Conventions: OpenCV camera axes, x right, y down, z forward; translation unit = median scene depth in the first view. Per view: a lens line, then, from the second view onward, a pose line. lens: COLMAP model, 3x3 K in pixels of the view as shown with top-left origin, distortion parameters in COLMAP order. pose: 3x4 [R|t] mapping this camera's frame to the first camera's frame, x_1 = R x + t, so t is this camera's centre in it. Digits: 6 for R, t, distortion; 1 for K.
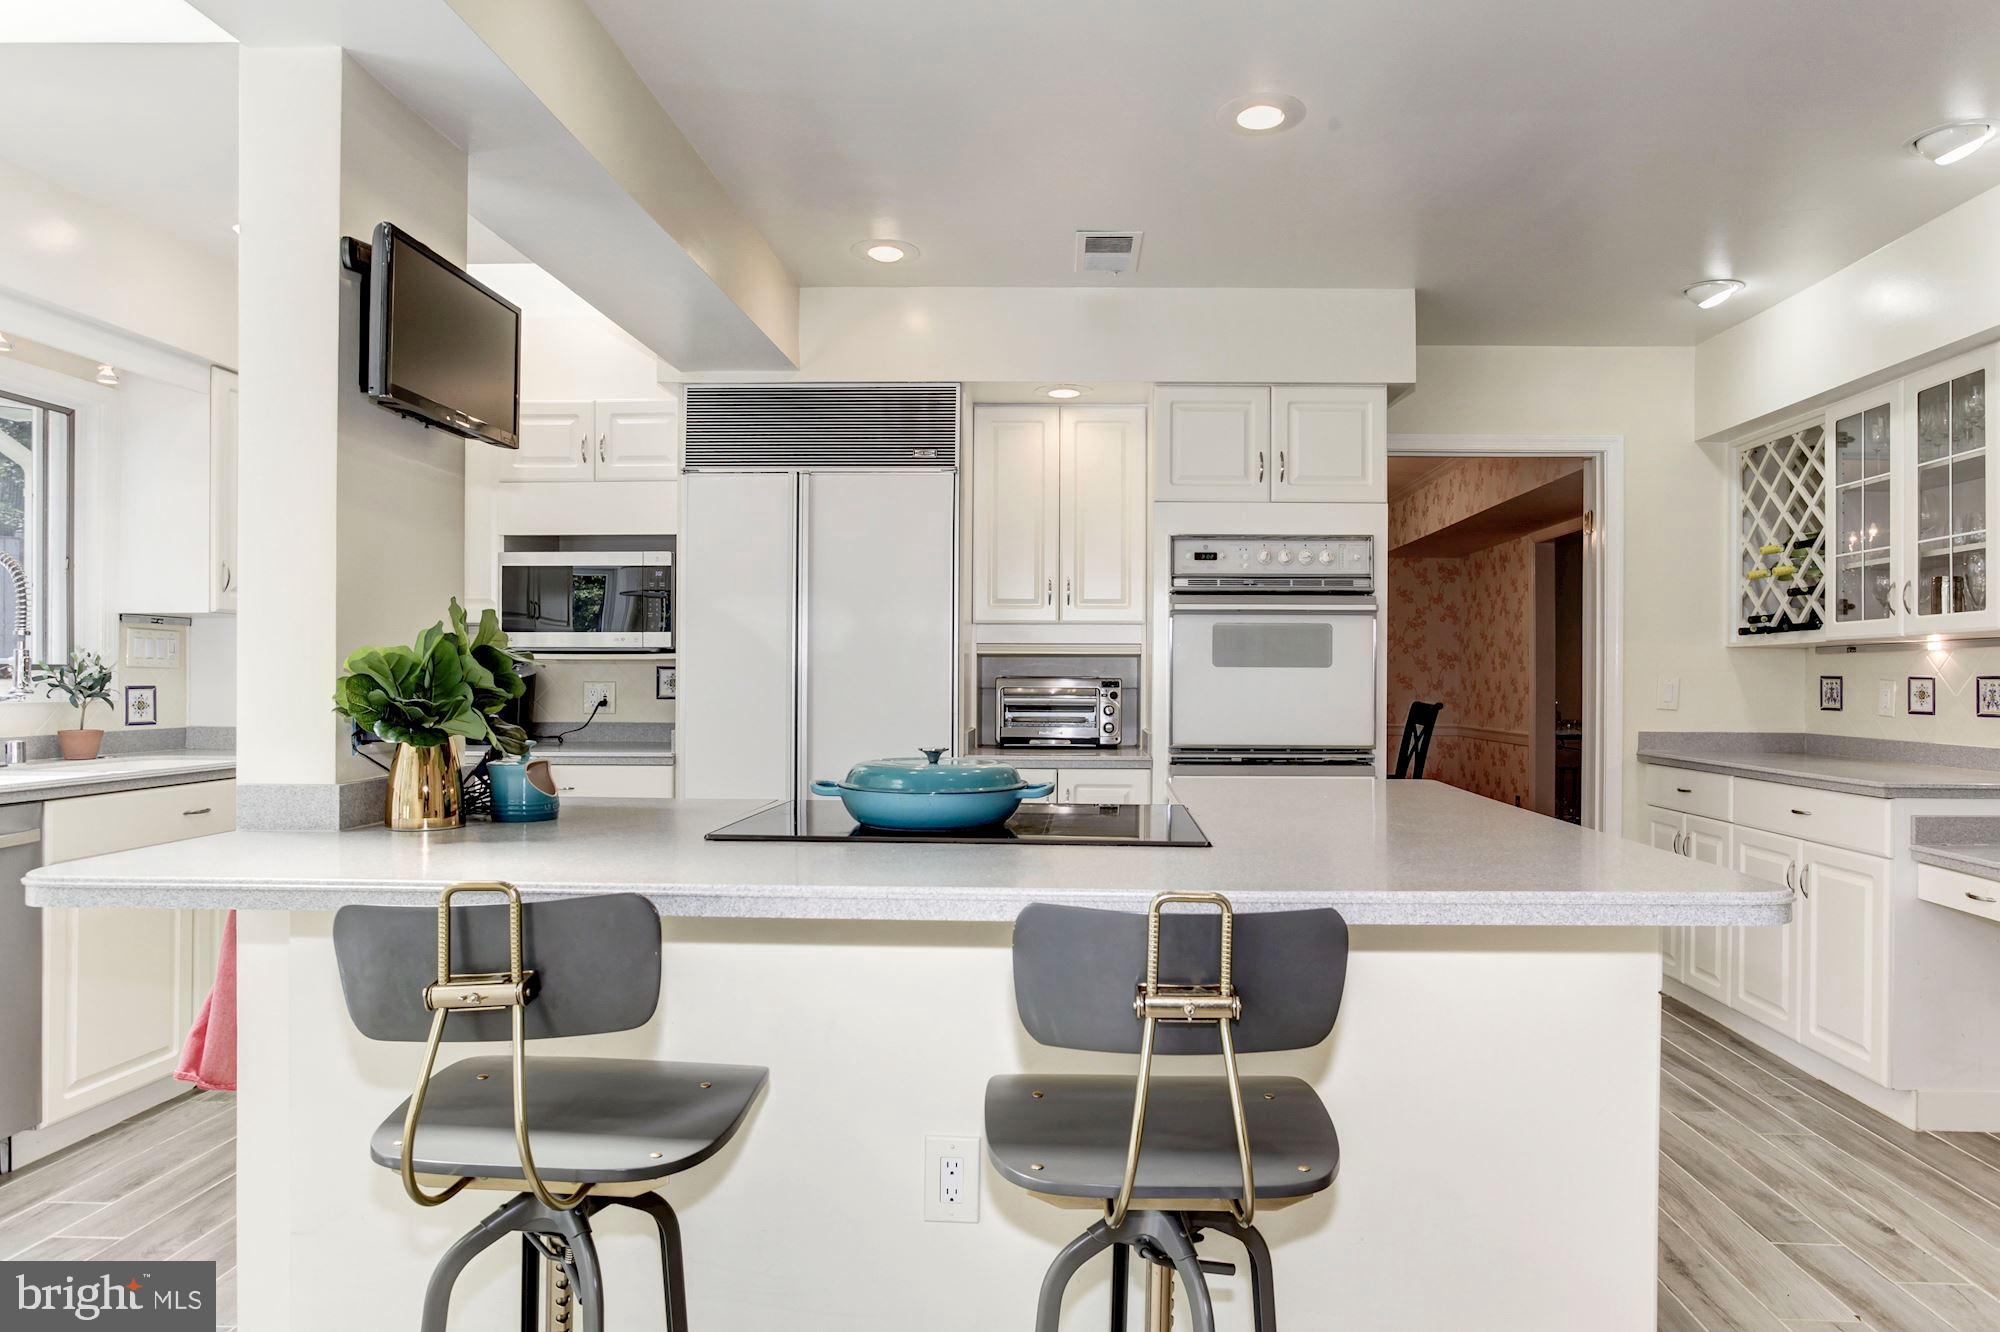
lens RADIAL K [[1199.4, 0, 1061.8], [0, 1199.4, 673.4], [0, 0, 1]] dist [-0.036170, 0.016786]
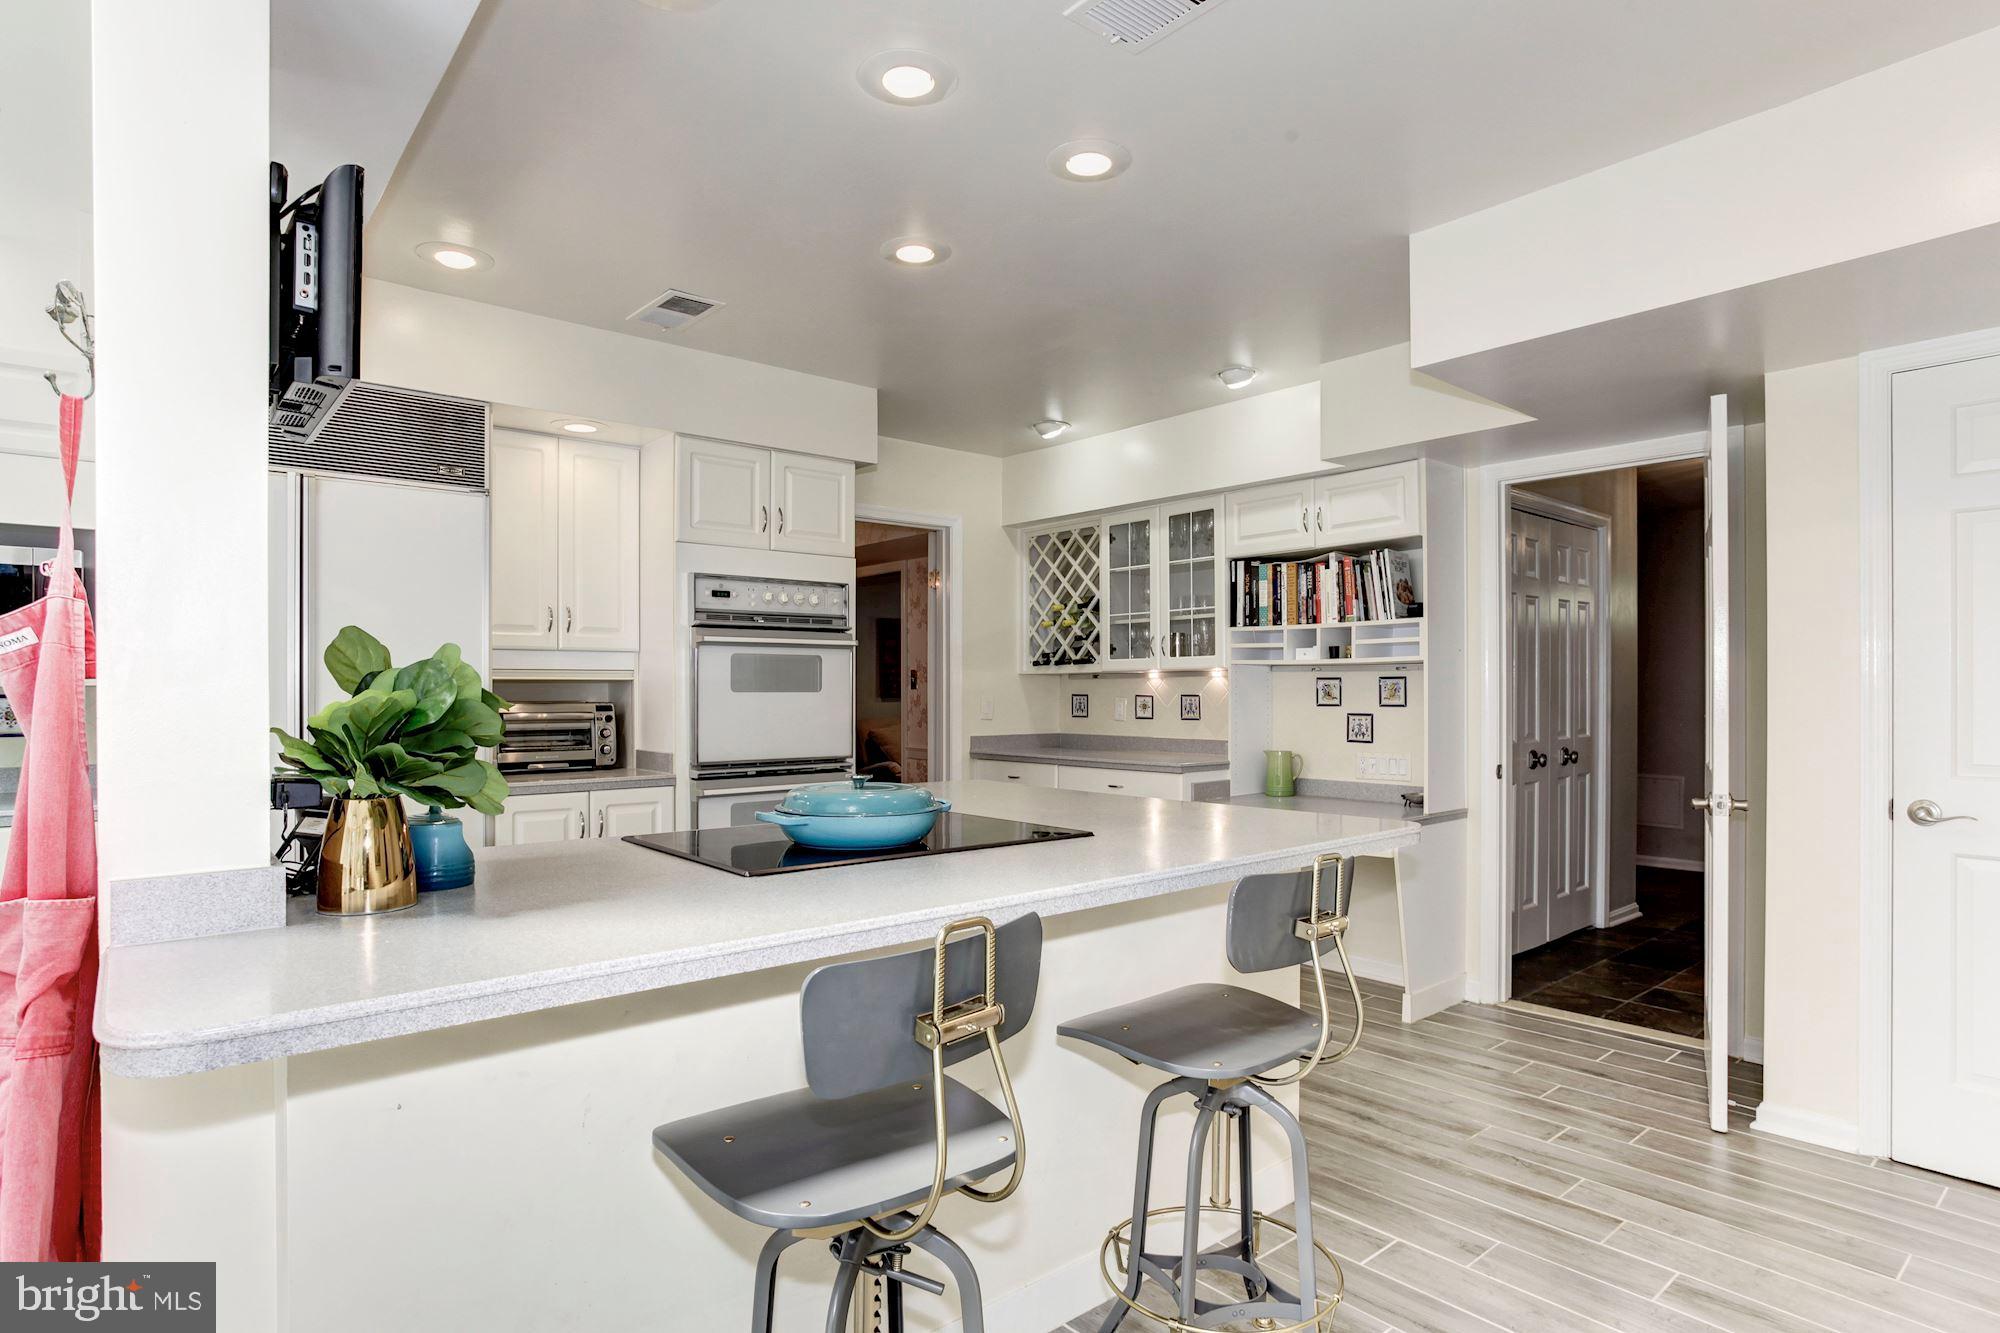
lens RADIAL K [[1057.7, 0, 994.2], [0, 1057.7, 695.6], [0, 0, 1]] dist [-0.038221, 0.020844]
pose [[0.749429, -0.009784, 0.662013, -0.345500], [0.004313, 0.999942, 0.009895, -0.010718], [-0.662071, -0.004560, 0.749427, 0.085089]]
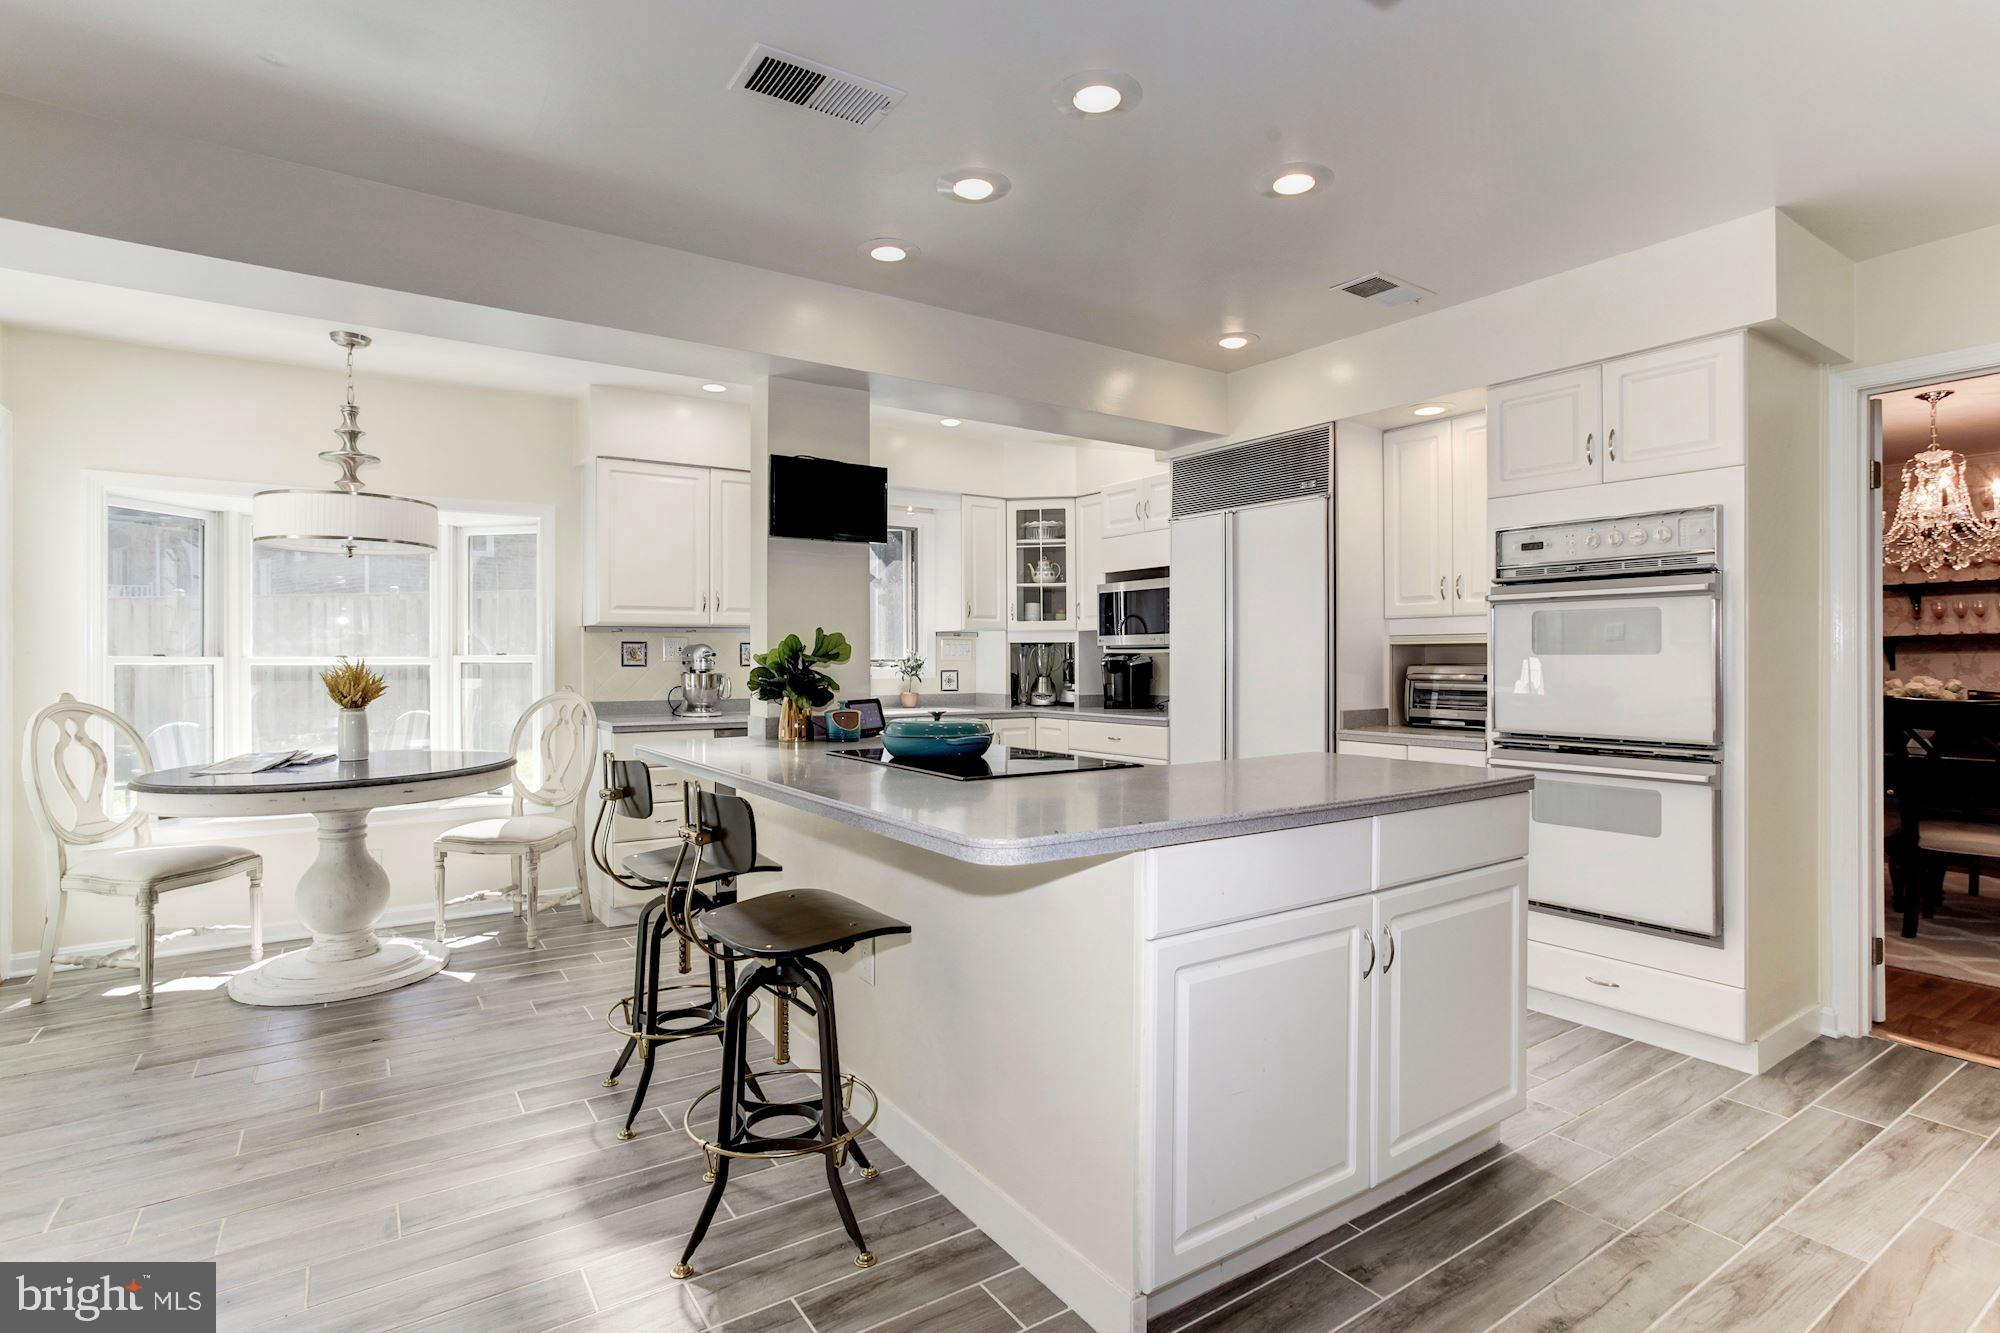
lens RADIAL K [[986.0, 0, 990.5], [0, 986.0, 658.5], [0, 0, 1]] dist [-0.031990, 0.007769]
pose [[0.588135, -0.006134, -0.808739, 0.521214], [0.007613, 0.999969, -0.002048, -0.003935], [0.808727, -0.004953, 0.588164, 0.135665]]
